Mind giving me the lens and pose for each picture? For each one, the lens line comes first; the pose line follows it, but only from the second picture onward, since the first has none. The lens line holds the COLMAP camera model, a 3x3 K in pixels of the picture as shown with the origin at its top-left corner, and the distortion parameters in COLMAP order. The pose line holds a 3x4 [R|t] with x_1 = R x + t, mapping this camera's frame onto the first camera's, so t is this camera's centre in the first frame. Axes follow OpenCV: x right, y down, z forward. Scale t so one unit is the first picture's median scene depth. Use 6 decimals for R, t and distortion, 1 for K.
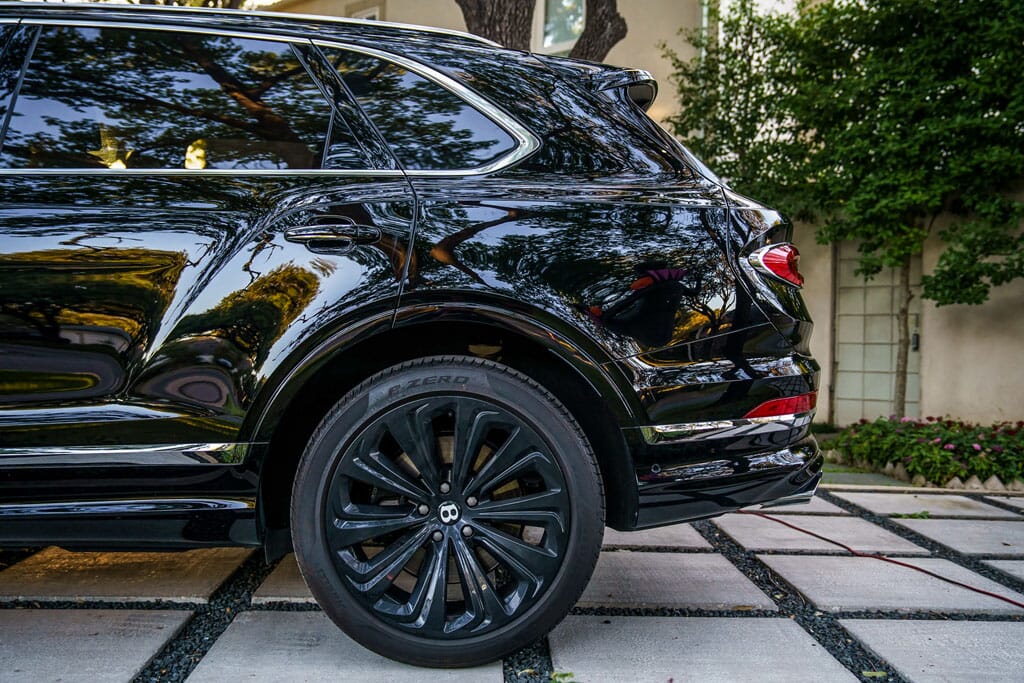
lens RADIAL K [[990.2, 0, 512.0], [0, 990.2, 341.5], [0, 0, 1]] dist [0.030787, 0.001097]
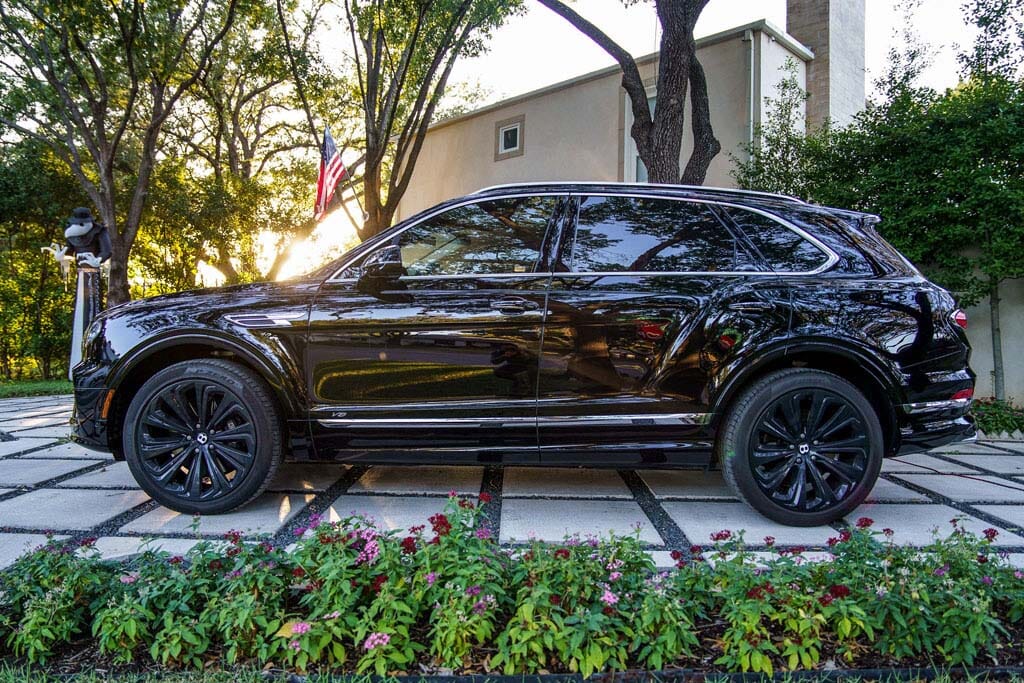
lens RADIAL K [[715.8, 0, 512.0], [0, 715.8, 341.5], [0, 0, 1]] dist [-0.048016, 0.000671]
pose [[0.999766, -0.002724, -0.021440, -0.511462], [0.002848, 0.999979, 0.005760, -0.041316], [0.021423, -0.005819, 0.999754, -0.349504]]
